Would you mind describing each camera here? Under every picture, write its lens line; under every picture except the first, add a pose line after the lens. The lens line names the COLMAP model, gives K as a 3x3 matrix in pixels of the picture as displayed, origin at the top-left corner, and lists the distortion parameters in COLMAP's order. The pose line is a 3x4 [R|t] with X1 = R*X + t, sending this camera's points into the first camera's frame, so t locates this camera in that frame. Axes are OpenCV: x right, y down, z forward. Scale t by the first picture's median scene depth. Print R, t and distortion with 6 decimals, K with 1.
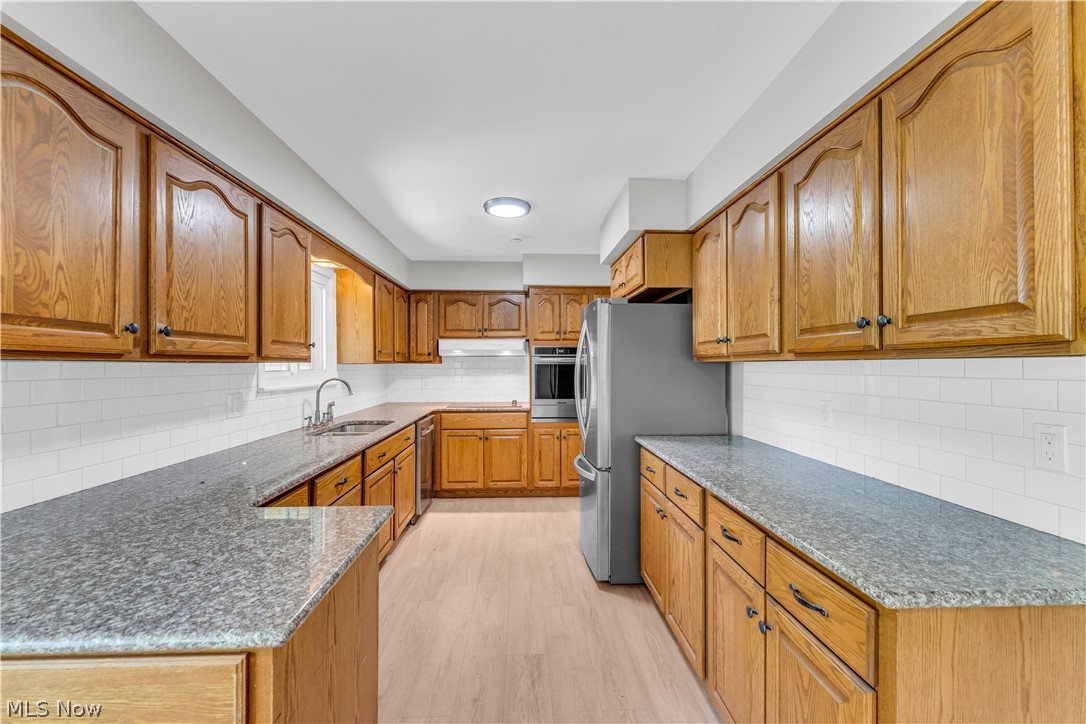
lens RADIAL K [[442.3, 0, 543.0], [0, 442.3, 362.0], [0, 0, 1]] dist [-0.000158, 0.000019]
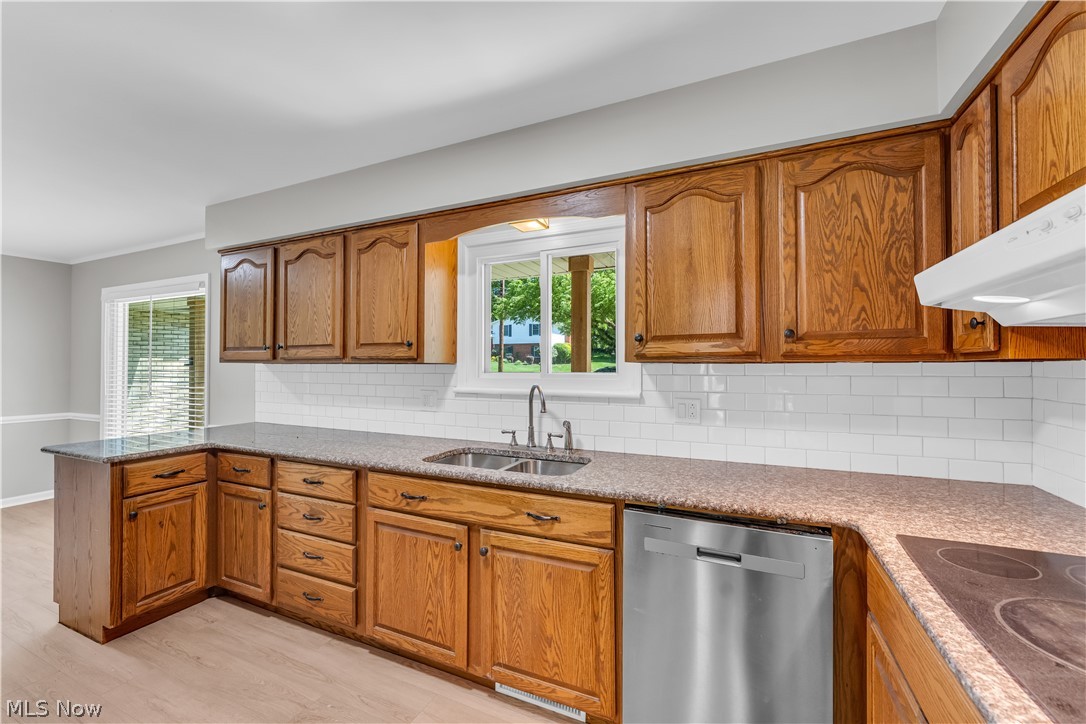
lens RADIAL K [[442.3, 0, 543.0], [0, 442.3, 362.0], [0, 0, 1]] dist [-0.000158, 0.000019]
pose [[-0.460006, -0.008777, -0.887872, 0.219059], [0.006597, 0.999890, -0.013302, 0.018347], [0.887891, -0.011976, -0.459897, 2.257579]]
